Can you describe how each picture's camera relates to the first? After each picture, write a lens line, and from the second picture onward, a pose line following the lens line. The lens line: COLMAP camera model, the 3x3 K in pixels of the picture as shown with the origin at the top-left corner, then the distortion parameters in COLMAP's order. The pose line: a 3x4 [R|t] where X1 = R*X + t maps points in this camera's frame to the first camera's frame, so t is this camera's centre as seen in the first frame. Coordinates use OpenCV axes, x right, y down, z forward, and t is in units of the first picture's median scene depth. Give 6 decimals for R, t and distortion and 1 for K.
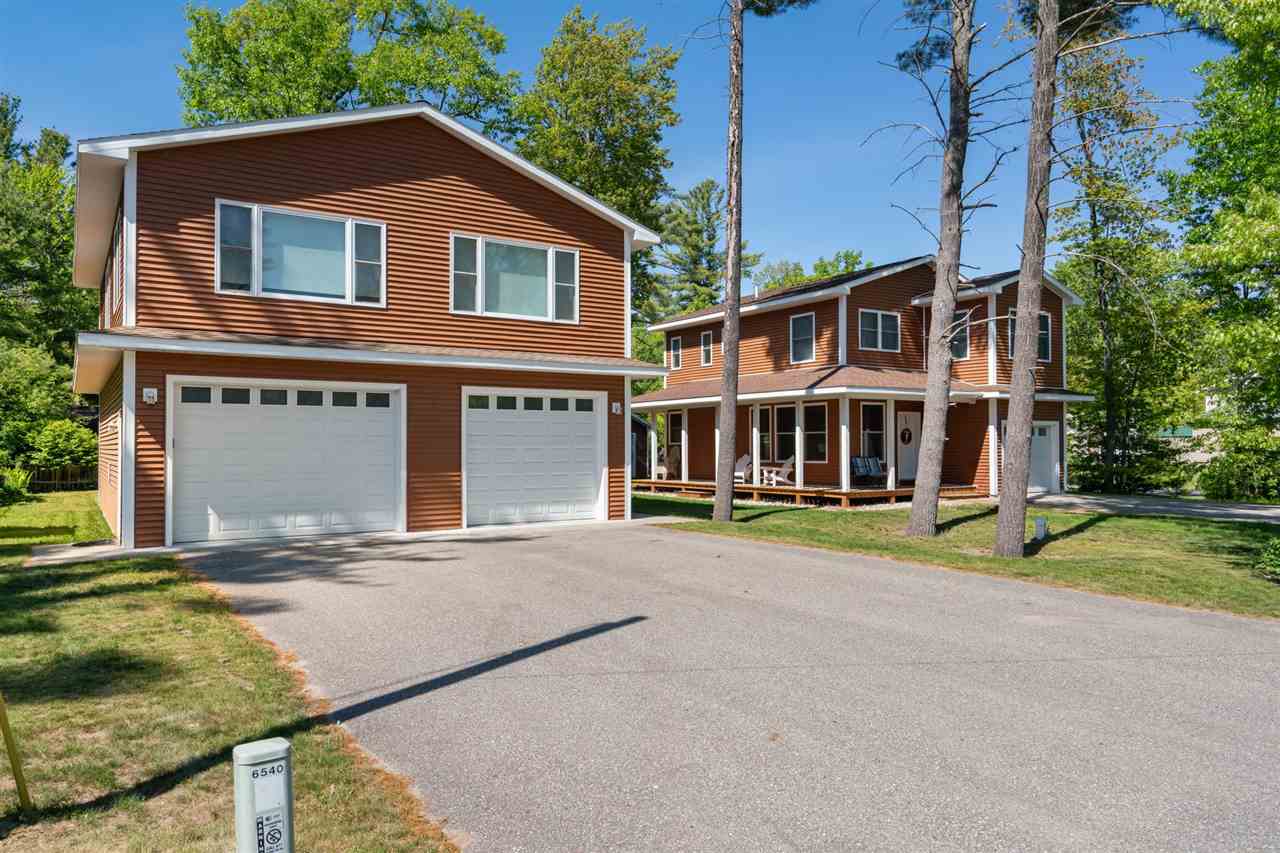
lens RADIAL K [[868.3, 0, 645.0], [0, 868.3, 432.0], [0, 0, 1]] dist [0.007983, 0.001171]
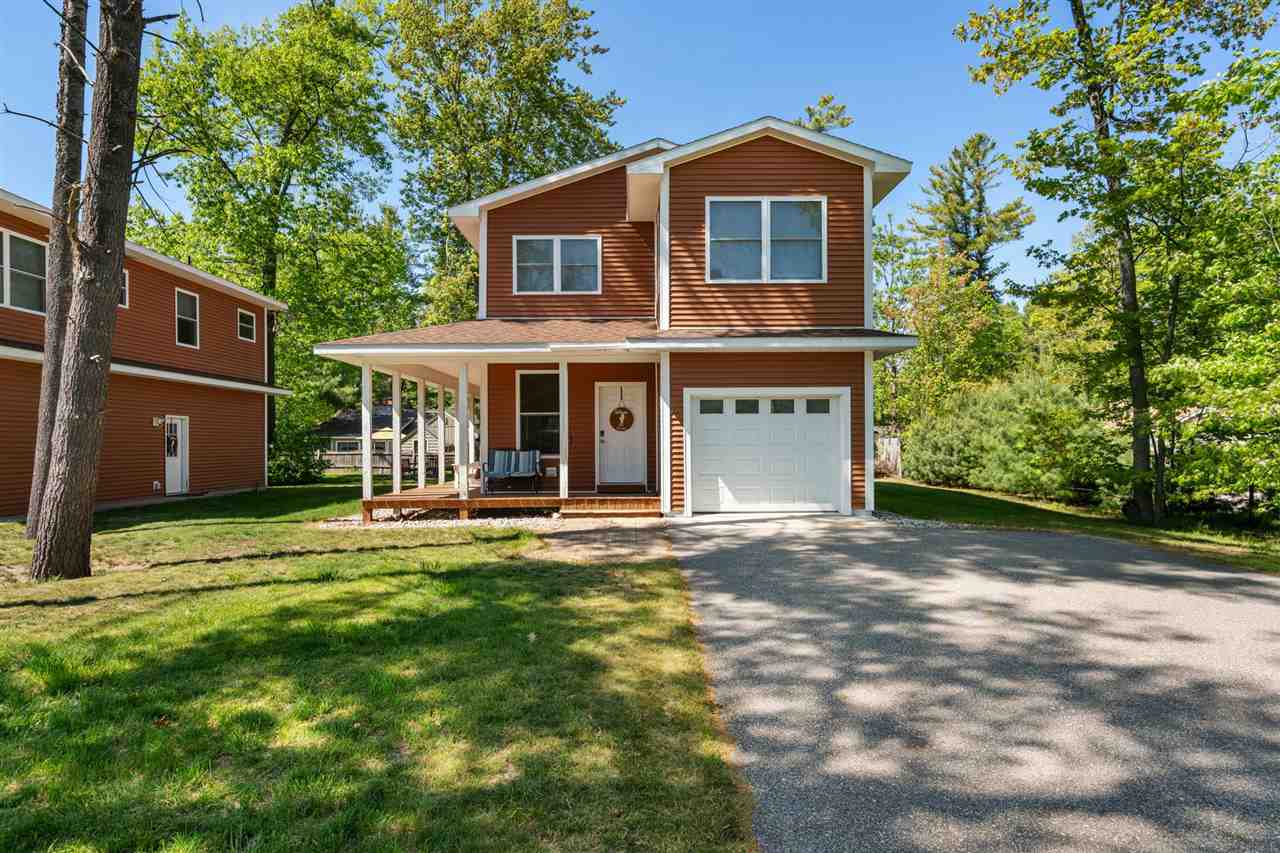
lens RADIAL K [[772.7, 0, 641.9], [0, 772.7, 440.4], [0, 0, 1]] dist [-0.005067, -0.001916]
pose [[0.838704, -0.003934, -0.544573, 1.030894], [0.012868, 0.999838, 0.012596, 0.022832], [0.544435, -0.017572, 0.838619, 0.827909]]
